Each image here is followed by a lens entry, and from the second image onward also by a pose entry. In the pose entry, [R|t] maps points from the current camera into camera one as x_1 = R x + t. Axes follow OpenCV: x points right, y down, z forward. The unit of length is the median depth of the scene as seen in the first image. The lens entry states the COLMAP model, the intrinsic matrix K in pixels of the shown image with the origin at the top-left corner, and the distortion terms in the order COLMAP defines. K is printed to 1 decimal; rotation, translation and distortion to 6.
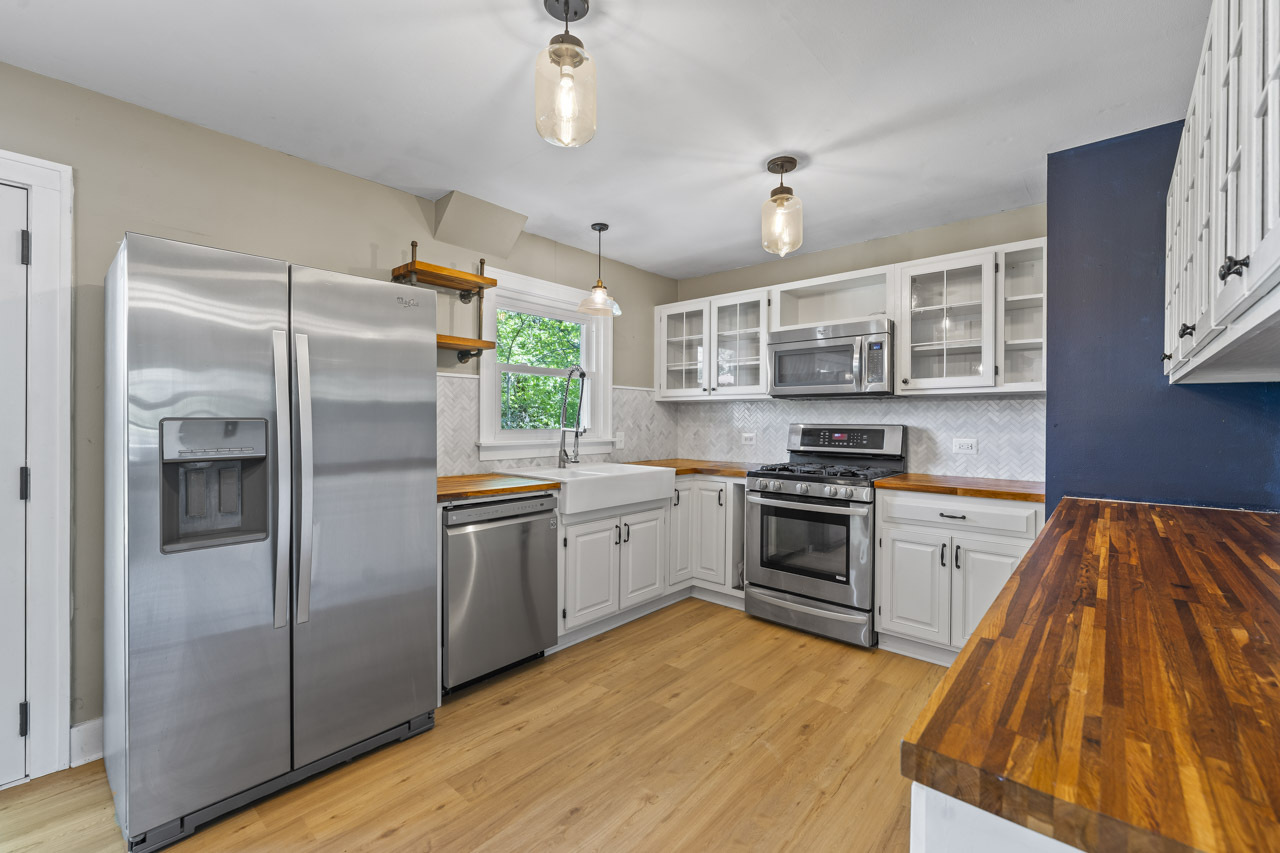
lens RADIAL K [[539.0, 0, 637.8], [0, 539.0, 421.2], [0, 0, 1]] dist [0.000557, 0.000054]
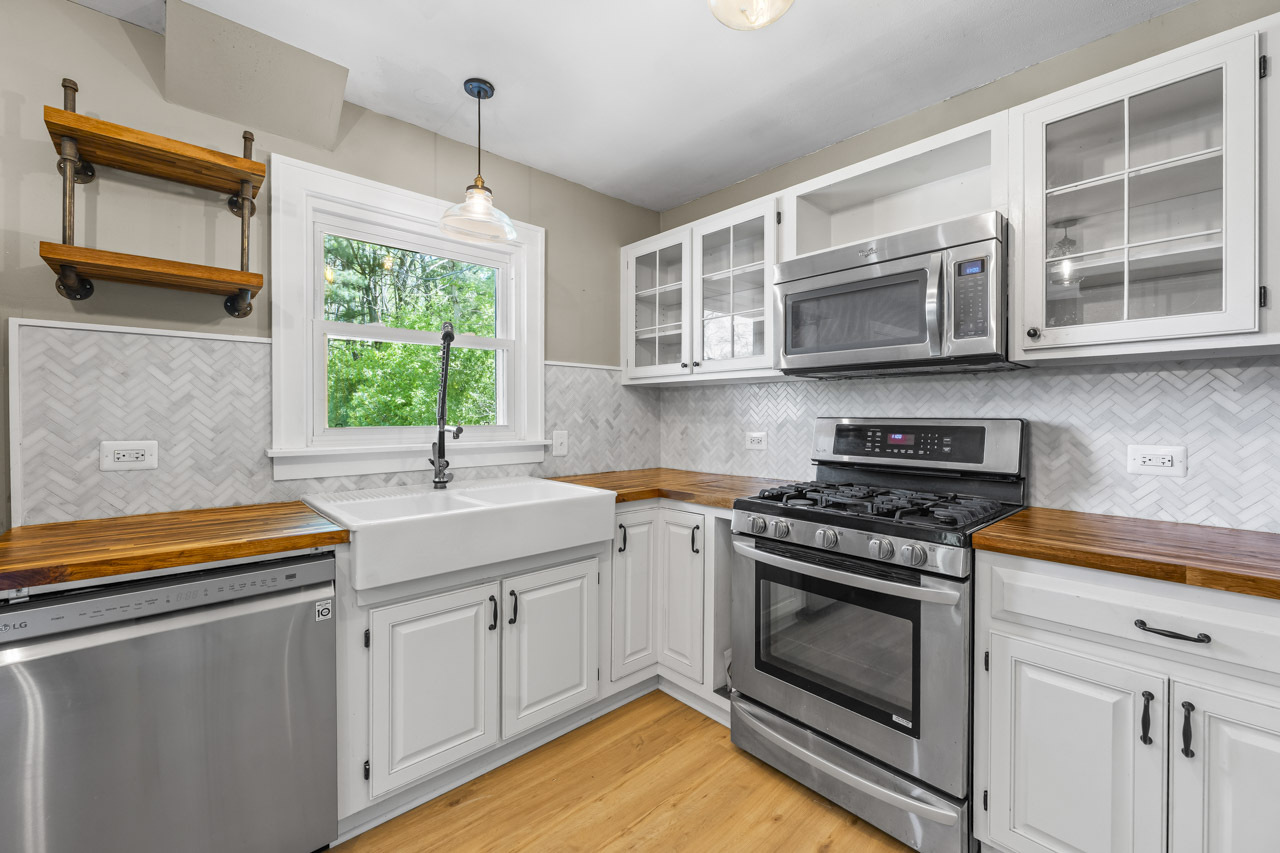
lens RADIAL K [[528.7, 0, 642.0], [0, 528.7, 416.1], [0, 0, 1]] dist [-0.000541, -0.000297]
pose [[0.994663, -0.003458, -0.103121, 0.170779], [0.003588, 0.999993, 0.001083, 0.002246], [0.103117, -0.001447, 0.994668, 0.442117]]
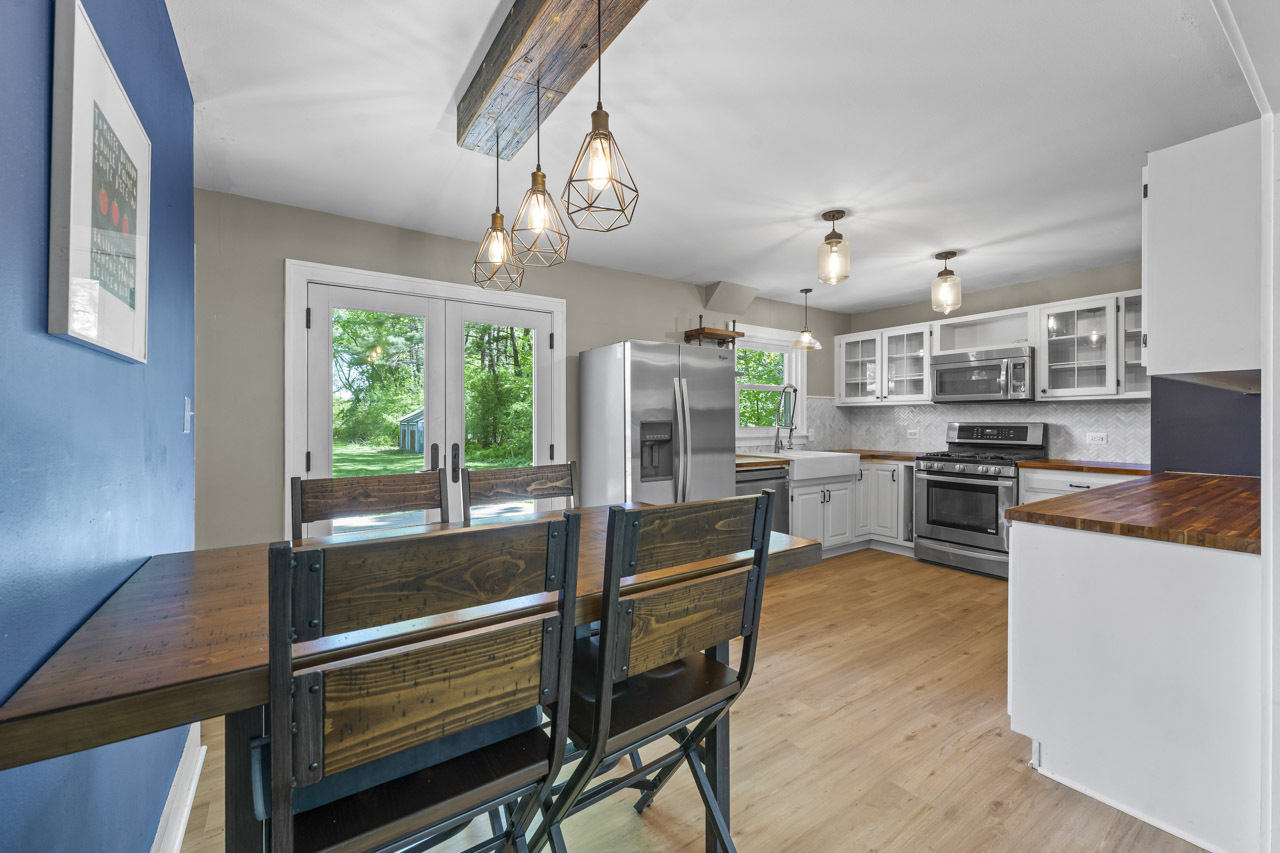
lens RADIAL K [[515.8, 0, 638.1], [0, 515.8, 421.0], [0, 0, 1]] dist [-0.000957, -0.000037]
pose [[0.969802, -0.006046, -0.243818, -0.177788], [0.005751, 0.999982, -0.001924, -0.000767], [0.243826, 0.000464, 0.969819, -0.501016]]
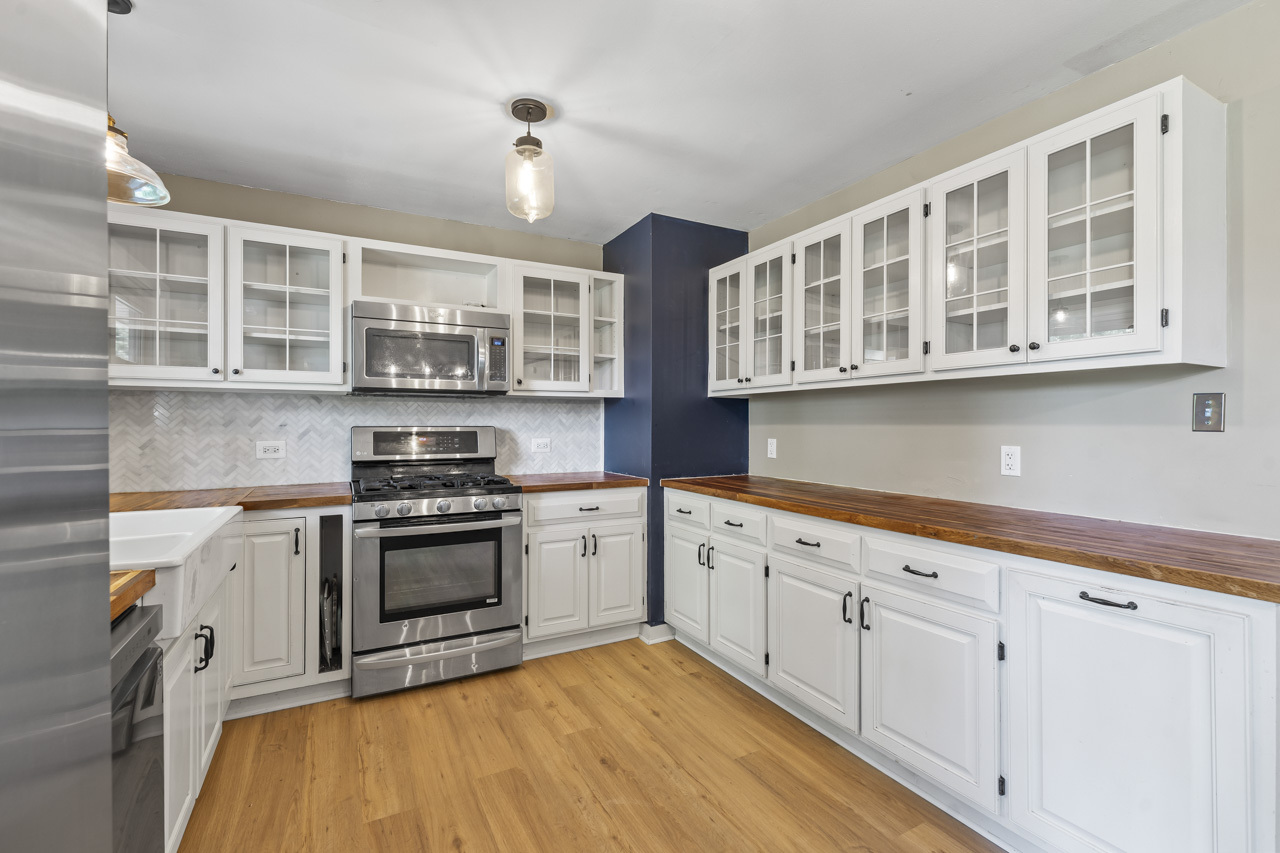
lens RADIAL K [[559.6, 0, 640.0], [0, 559.6, 426.5], [0, 0, 1]] dist [-0.001500, -0.000190]
pose [[0.342418, -0.009672, 0.939498, -0.366382], [0.003969, 0.999953, 0.008848, -0.000593], [-0.939539, 0.000699, 0.342440, 0.422736]]
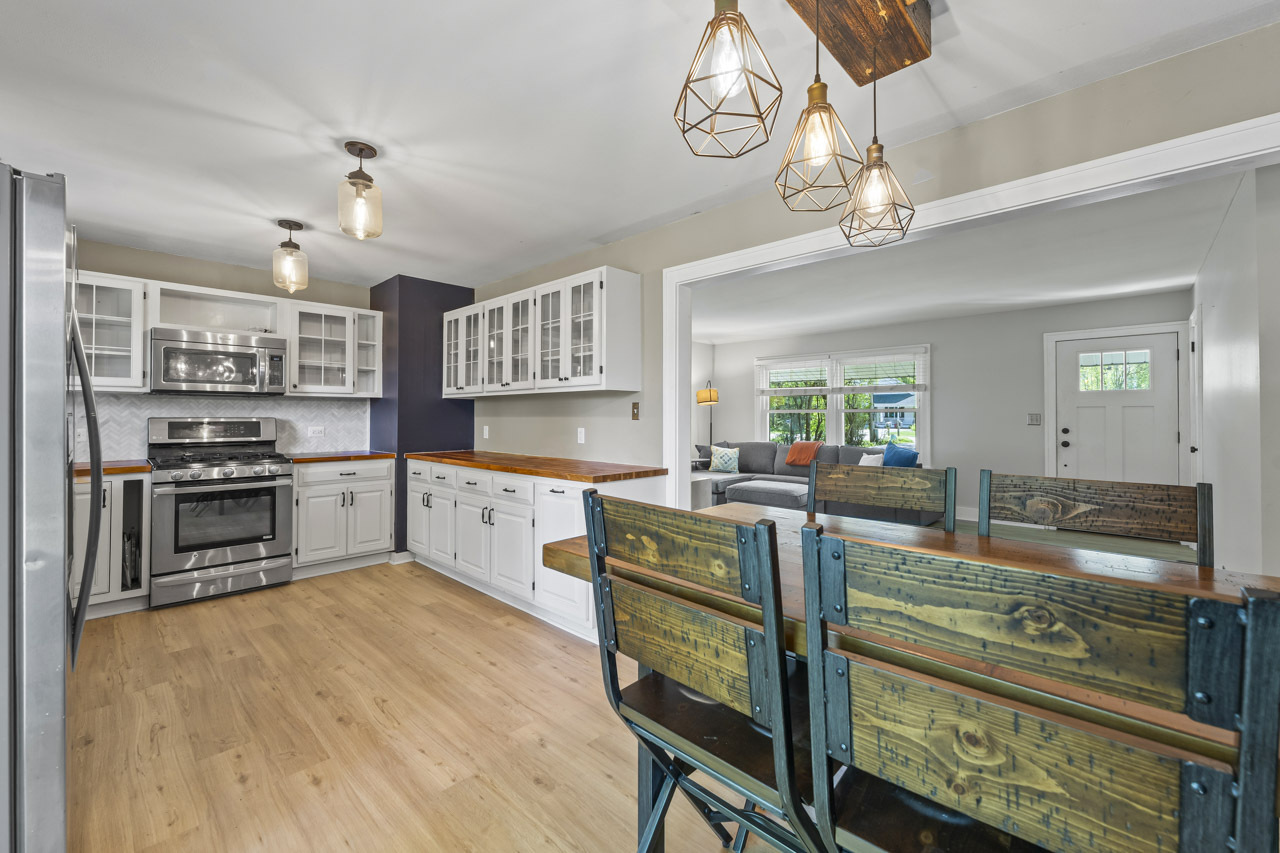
lens RADIAL K [[517.0, 0, 637.1], [0, 517.0, 412.8], [0, 0, 1]] dist [-0.001064, -0.000040]
pose [[0.039842, 0.002241, 0.999203, -0.756899], [0.000940, 0.999997, -0.002280, -0.001316], [-0.999206, 0.001031, 0.039840, 0.063809]]
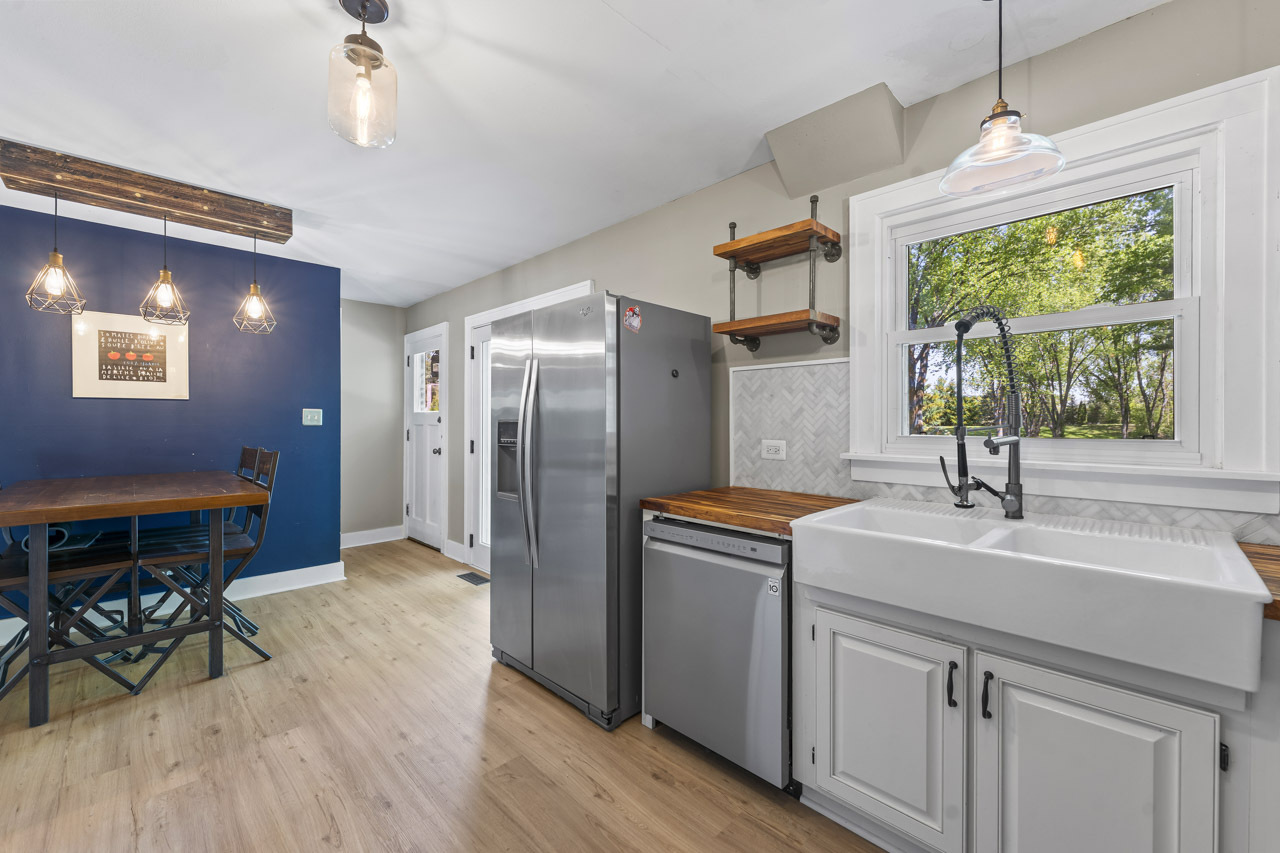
lens RADIAL K [[513.6, 0, 637.8], [0, 513.6, 425.0], [0, 0, 1]] dist [-0.001340, -0.000152]
pose [[-0.062773, 0.001415, -0.998027, 0.372979], [-0.004213, 0.999990, 0.001683, 0.002674], [0.998019, 0.004311, -0.062766, 0.742346]]
